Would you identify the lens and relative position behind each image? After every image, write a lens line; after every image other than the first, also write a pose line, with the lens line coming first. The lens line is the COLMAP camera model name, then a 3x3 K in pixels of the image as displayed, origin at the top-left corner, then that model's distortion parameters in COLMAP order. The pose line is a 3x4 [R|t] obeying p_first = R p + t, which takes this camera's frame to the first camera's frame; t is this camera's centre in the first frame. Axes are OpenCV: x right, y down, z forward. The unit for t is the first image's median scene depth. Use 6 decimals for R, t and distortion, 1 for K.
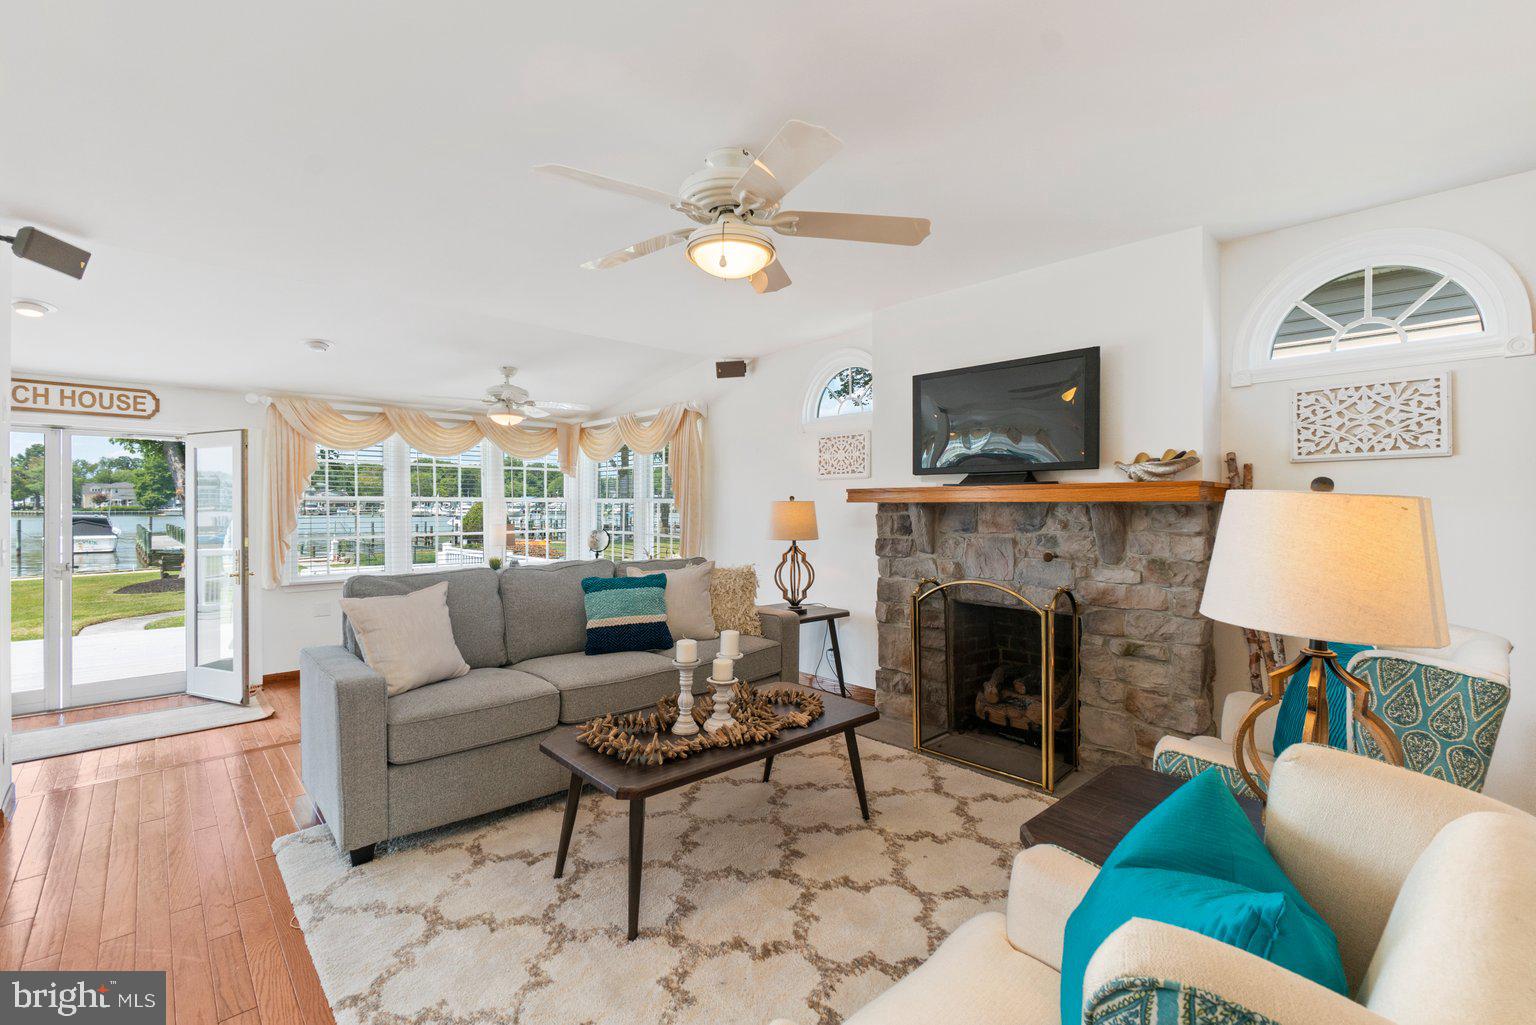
lens RADIAL K [[664.0, 0, 745.7], [0, 664.0, 503.4], [0, 0, 1]] dist [-0.001608, -0.000395]
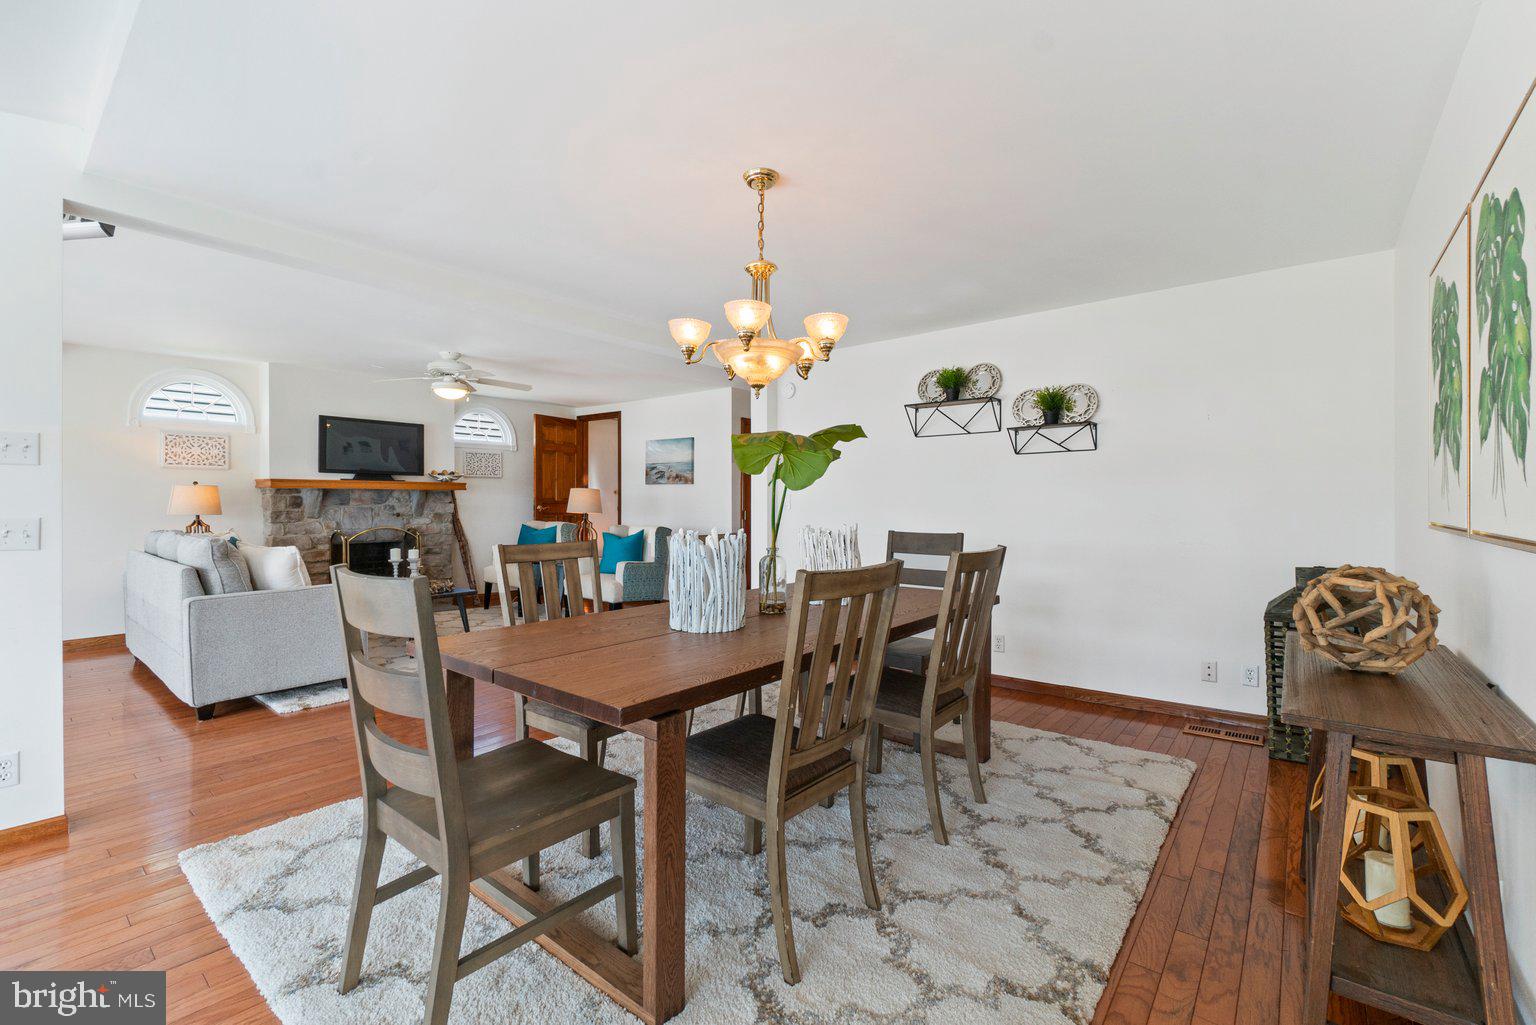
lens RADIAL K [[664.0, 0, 769.0], [0, 664.0, 507.4], [0, 0, 1]] dist [-0.001608, -0.000395]
pose [[-0.149033, -0.006766, 0.988809, -1.767697], [0.001047, 0.999975, 0.007001, 0.041278], [-0.988832, 0.002079, -0.149022, 0.116405]]
